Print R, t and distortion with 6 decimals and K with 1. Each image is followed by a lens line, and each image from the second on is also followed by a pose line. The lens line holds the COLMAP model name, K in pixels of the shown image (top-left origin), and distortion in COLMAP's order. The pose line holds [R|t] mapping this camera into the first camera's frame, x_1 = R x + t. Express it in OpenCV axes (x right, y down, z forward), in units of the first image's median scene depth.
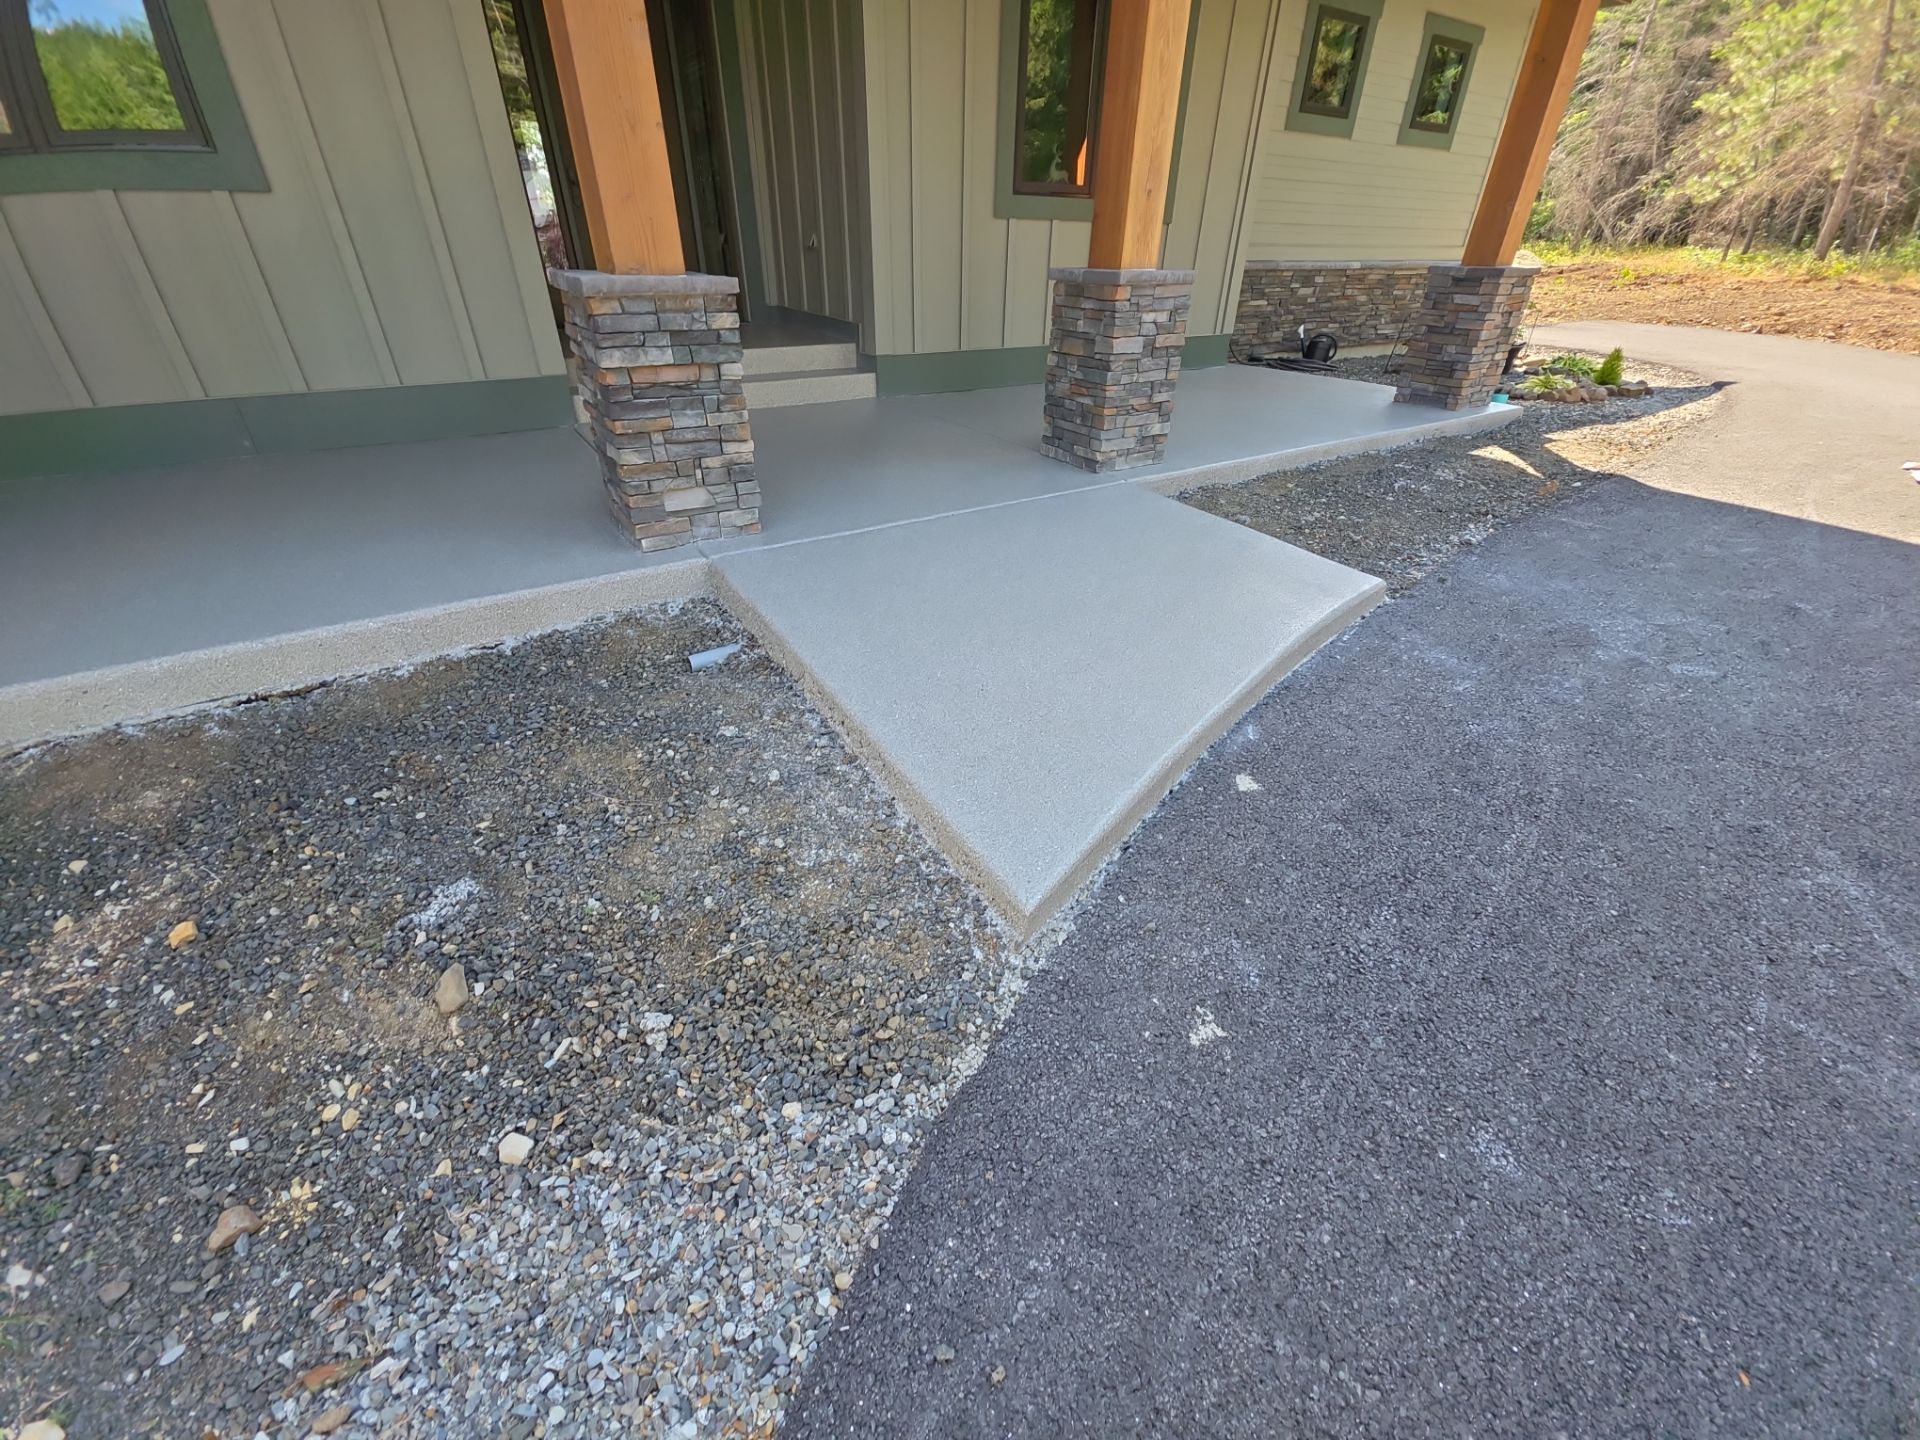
lens RADIAL K [[759.4, 0, 955.1], [0, 759.4, 715.0], [0, 0, 1]] dist [0.014659, -0.008633]
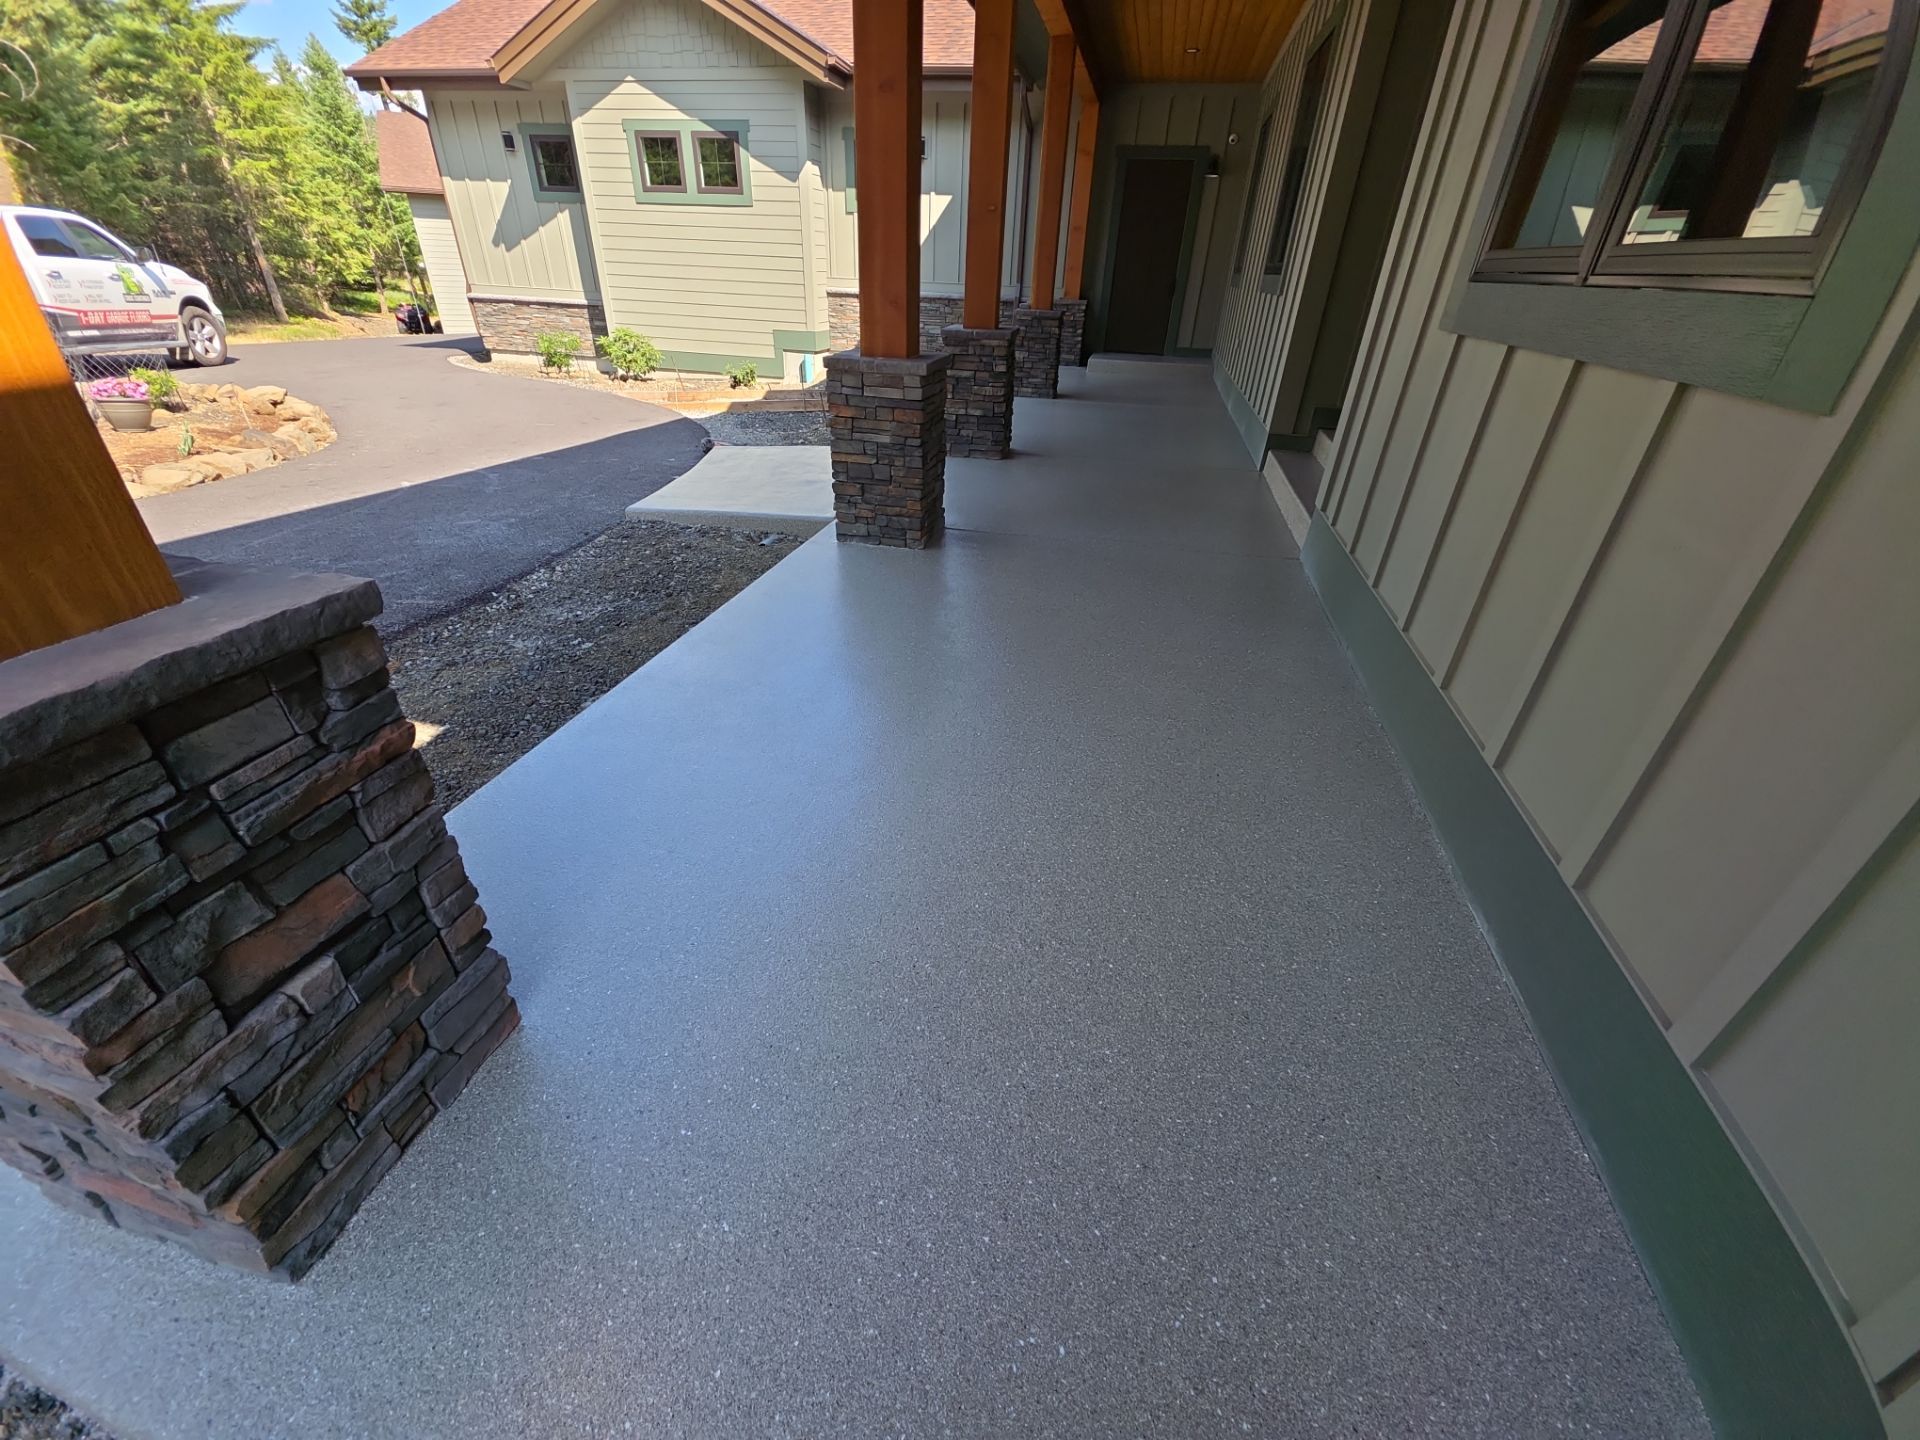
lens RADIAL K [[759.4, 0, 953.3], [0, 759.4, 718.8], [0, 0, 1]] dist [0.014659, -0.008633]
pose [[-0.722392, 0.322657, -0.611590, 1.277389], [-0.399428, 0.527269, 0.749963, -1.532045], [0.564453, 0.786054, -0.252017, 2.295785]]
